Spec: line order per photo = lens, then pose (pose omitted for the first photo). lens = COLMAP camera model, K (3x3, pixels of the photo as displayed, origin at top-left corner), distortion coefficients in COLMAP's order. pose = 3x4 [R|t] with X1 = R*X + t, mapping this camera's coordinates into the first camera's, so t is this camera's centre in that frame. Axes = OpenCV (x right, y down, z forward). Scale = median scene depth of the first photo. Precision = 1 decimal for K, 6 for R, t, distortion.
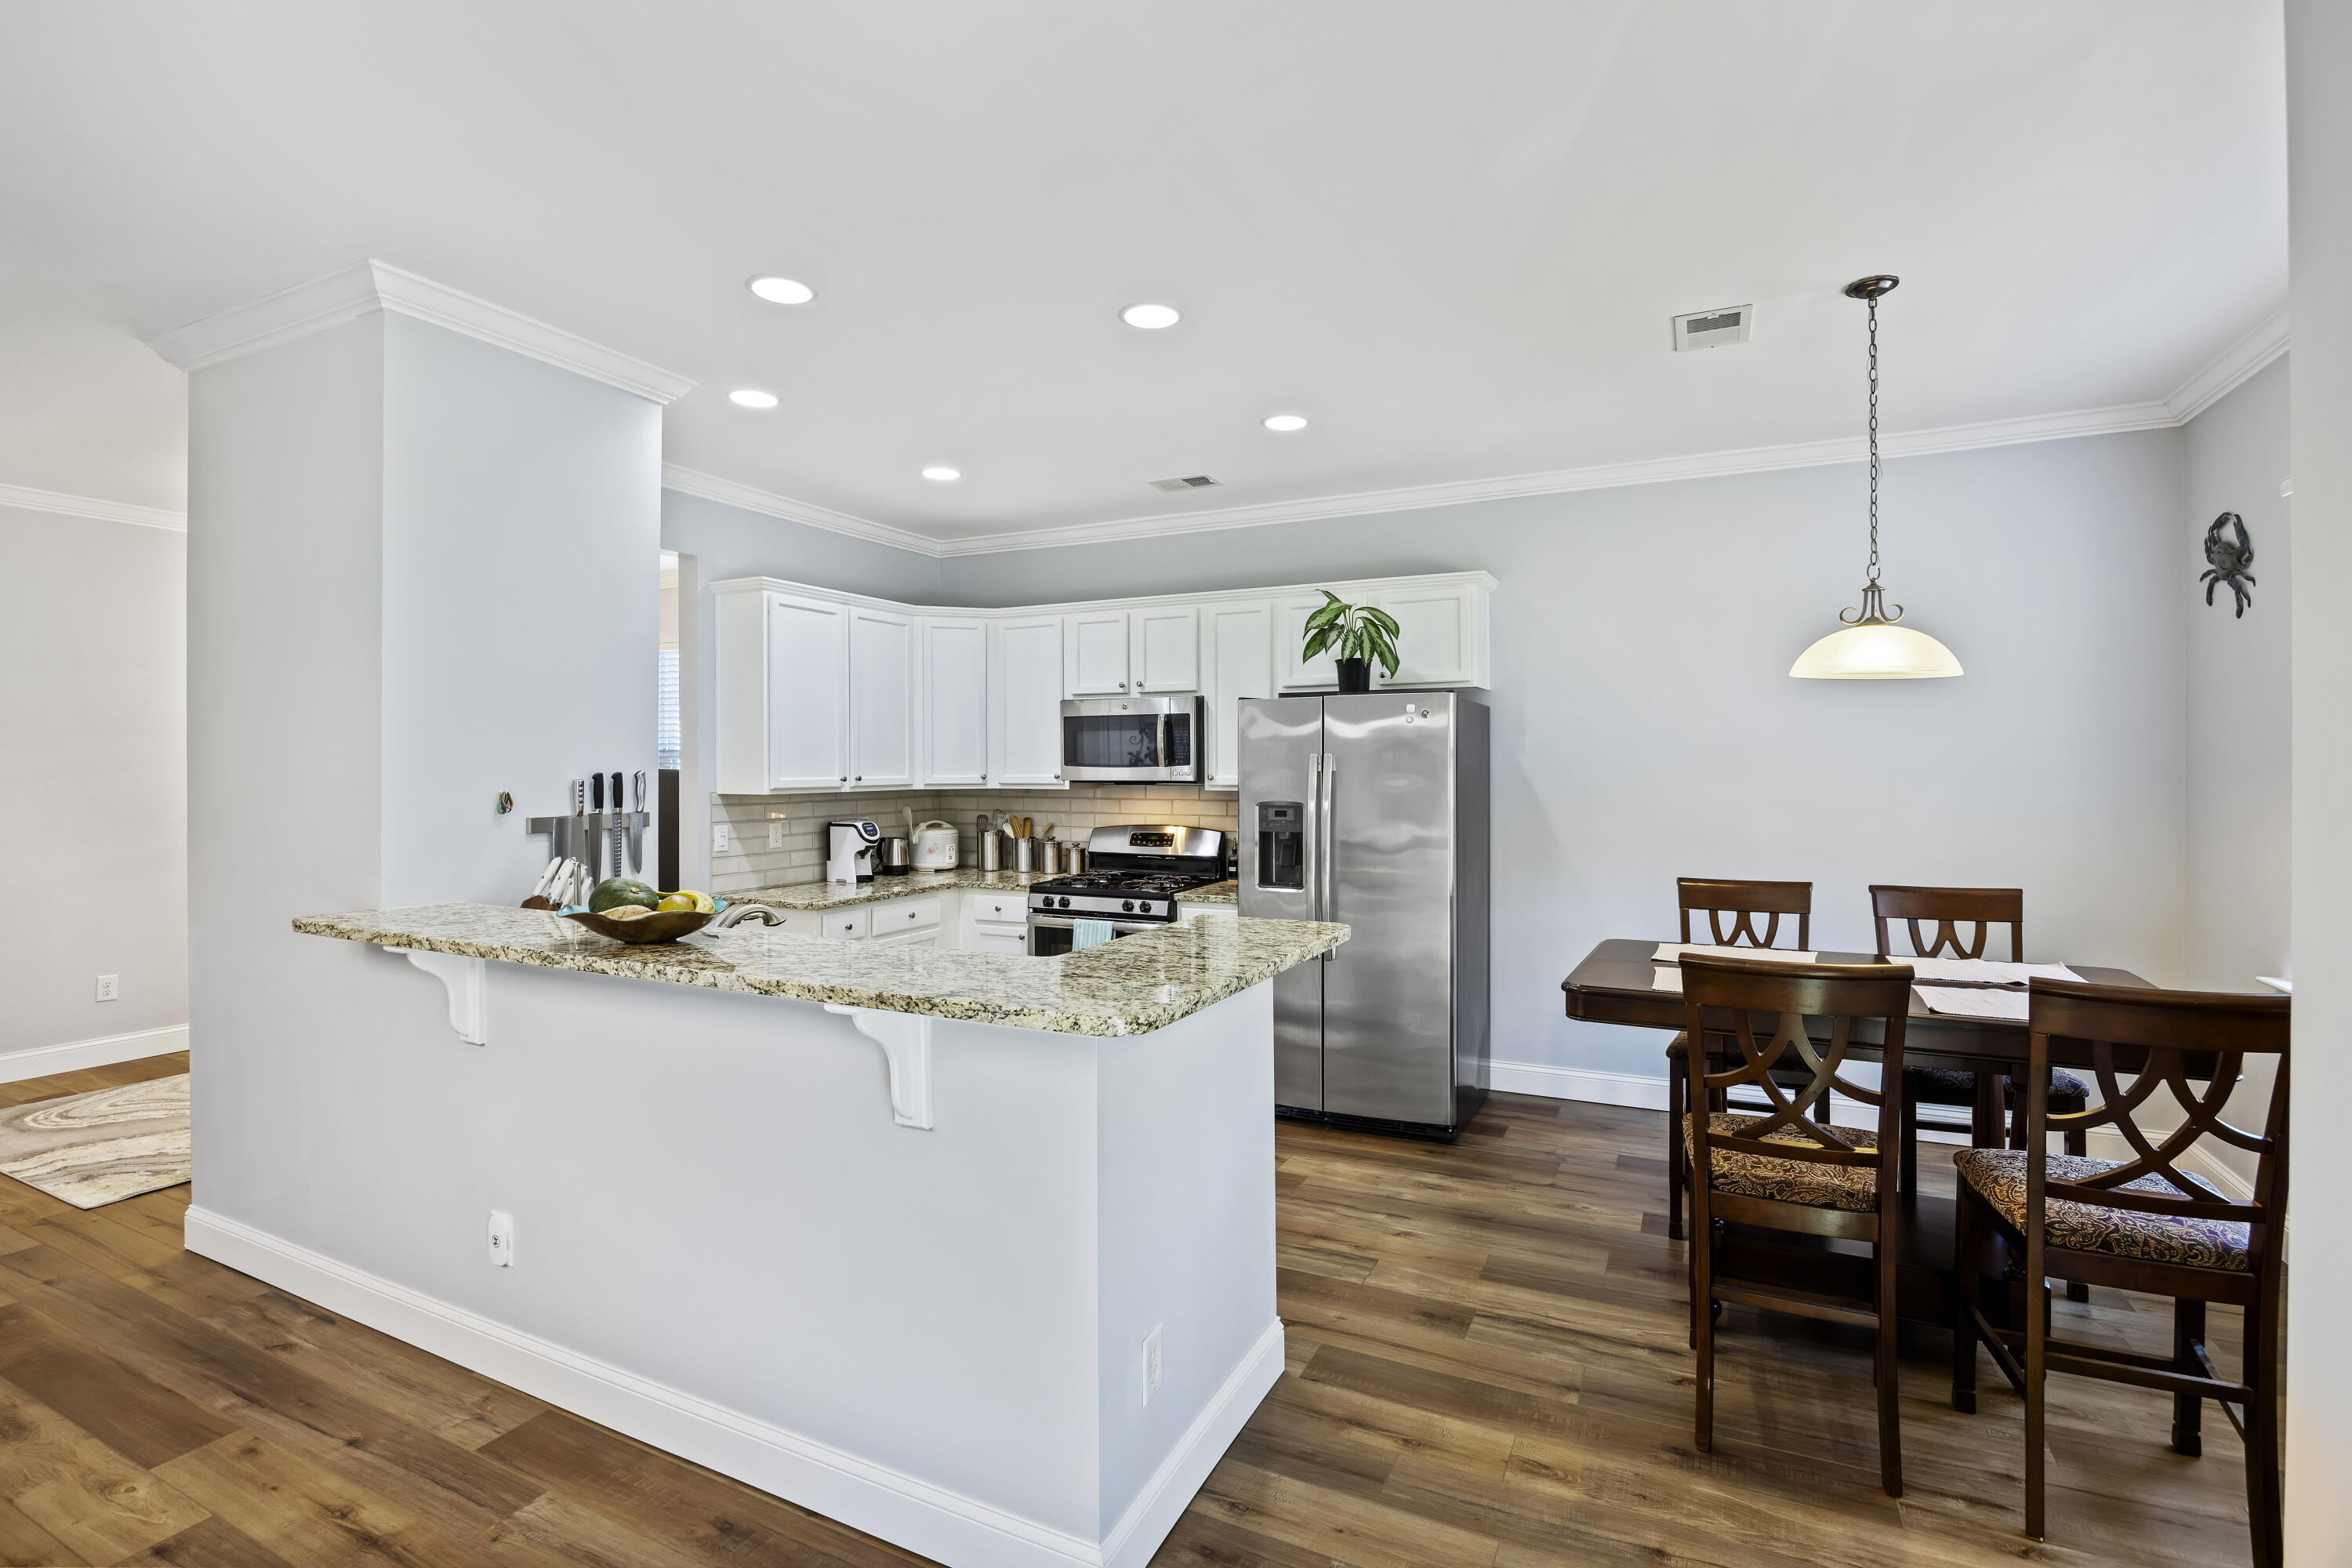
lens RADIAL K [[1092.2, 0, 1197.2], [0, 1092.2, 775.0], [0, 0, 1]] dist [-0.024814, -0.000231]
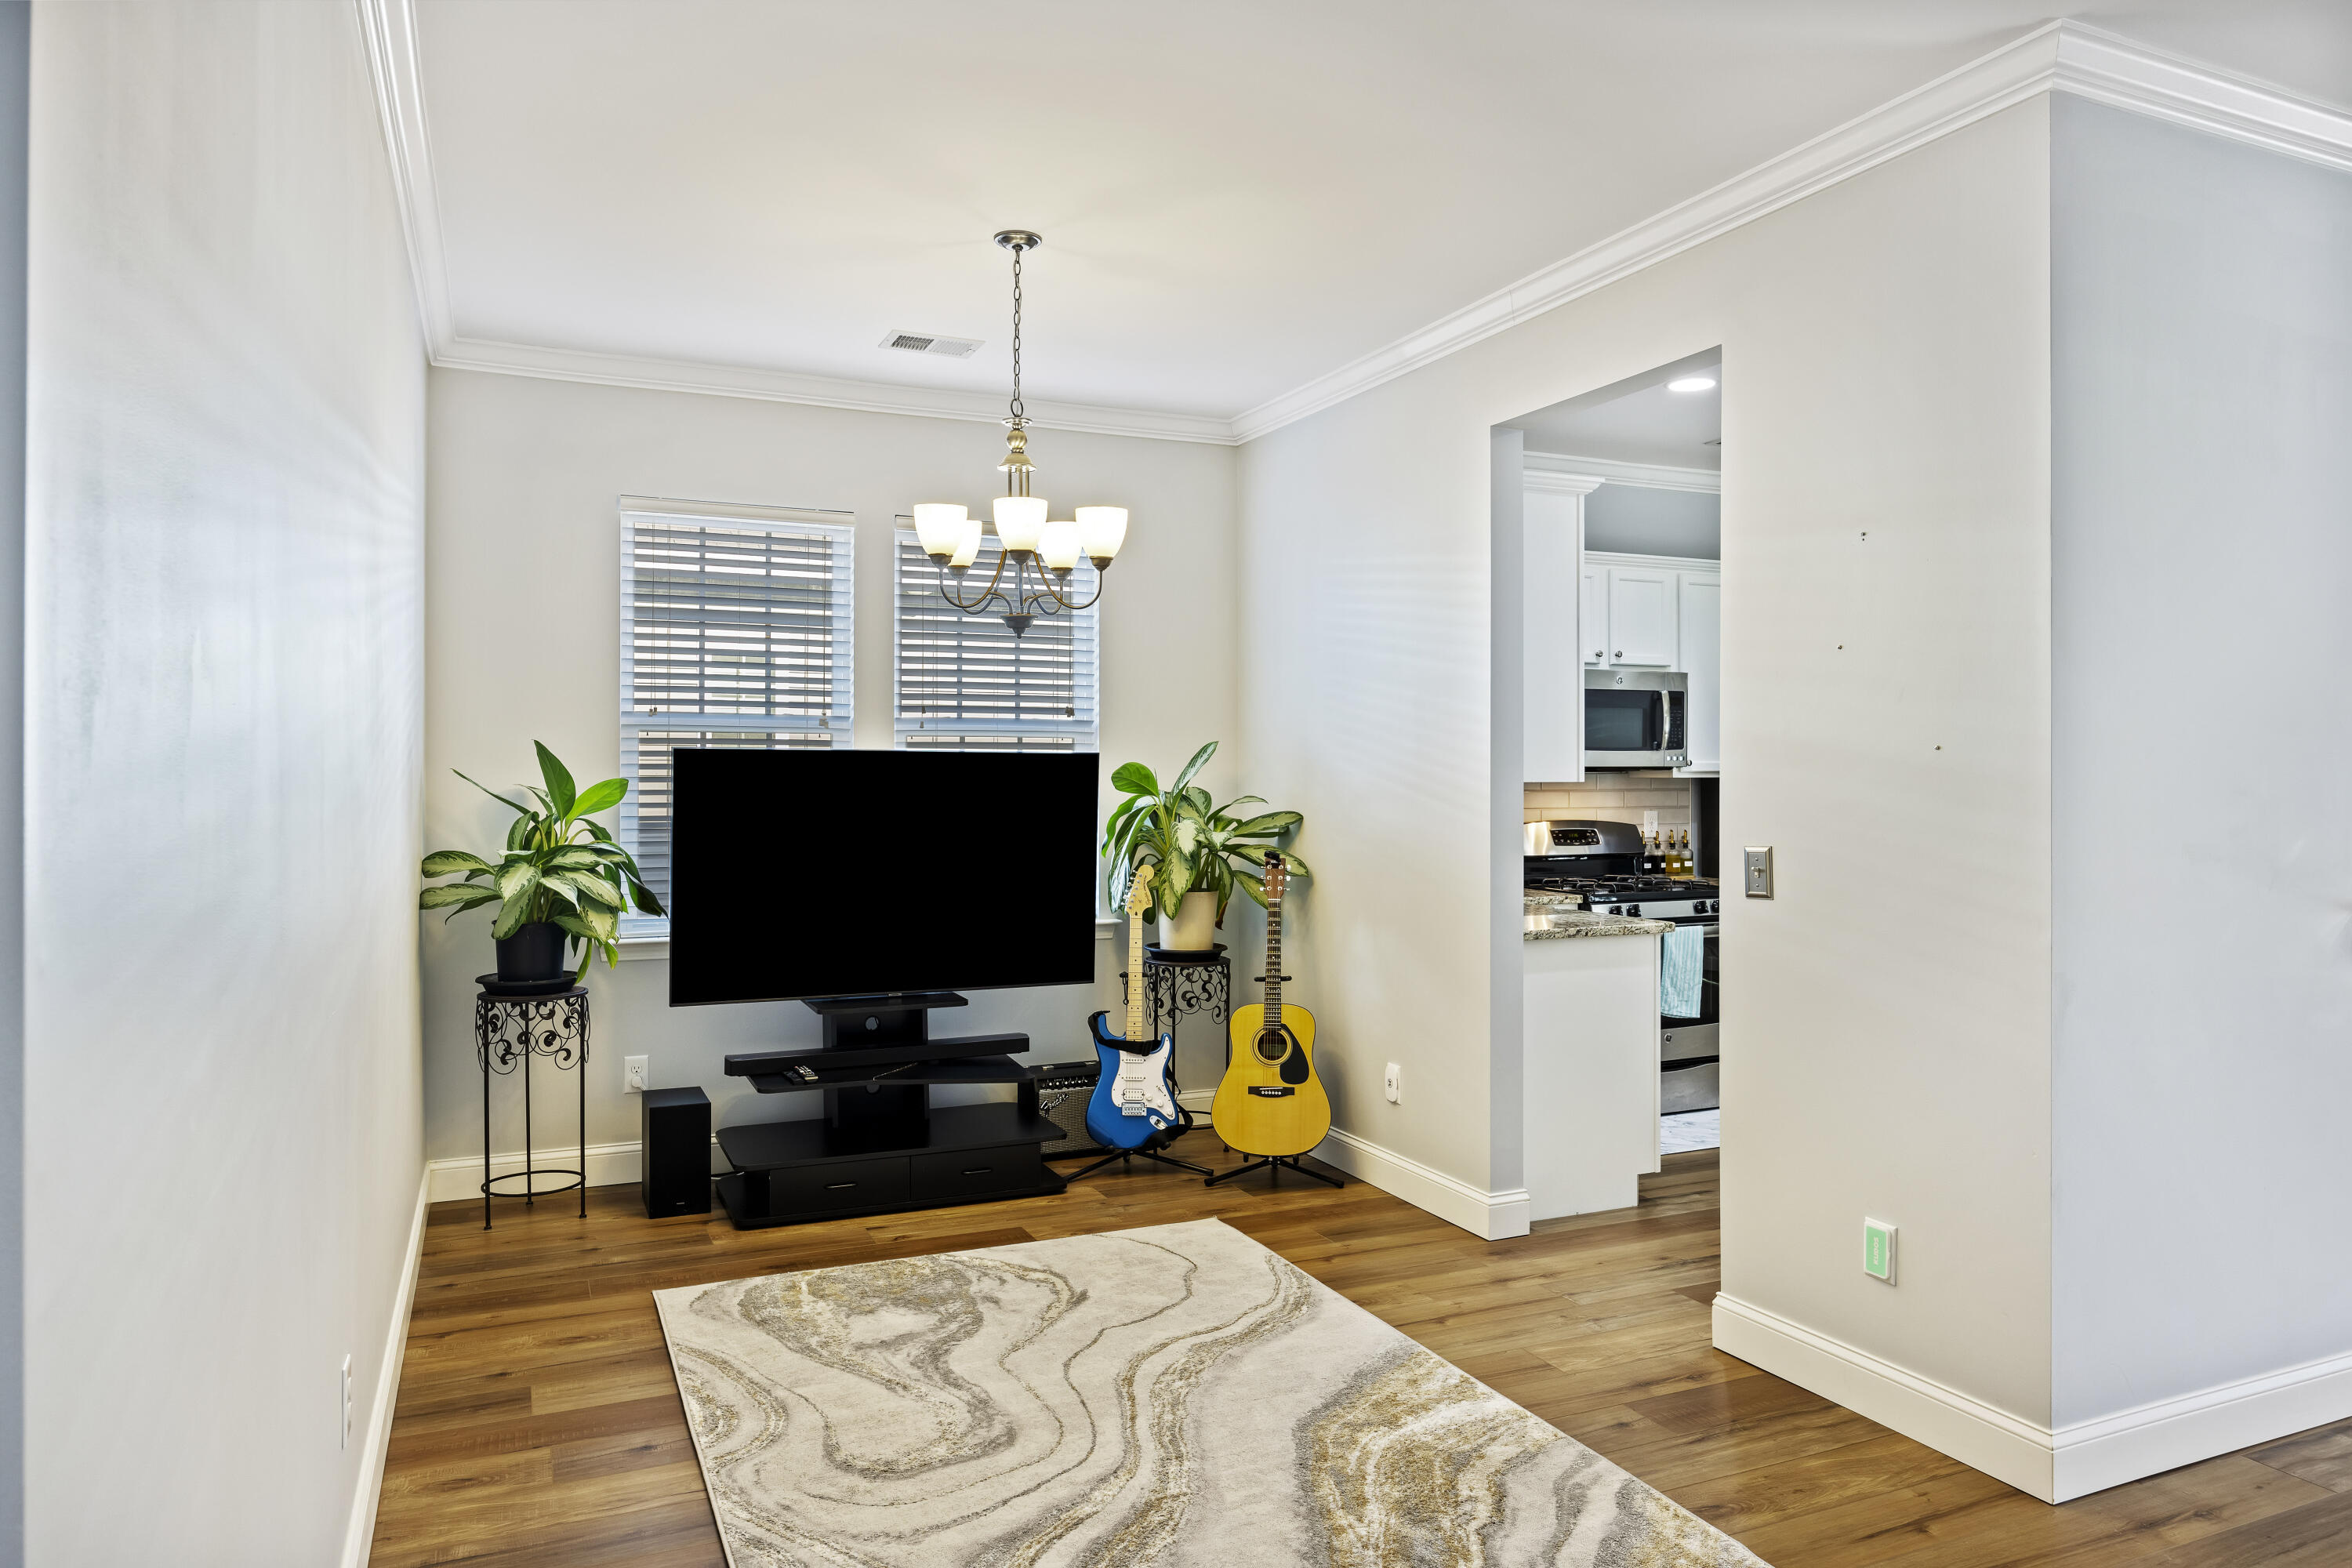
lens RADIAL K [[1484.5, 0, 1135.6], [0, 1484.5, 728.6], [0, 0, 1]] dist [-0.024320, -0.004359]
pose [[0.679616, 0.019526, 0.733308, -1.219399], [0.006620, 0.999442, -0.032747, 0.011389], [-0.733538, 0.027110, 0.679108, 0.503176]]
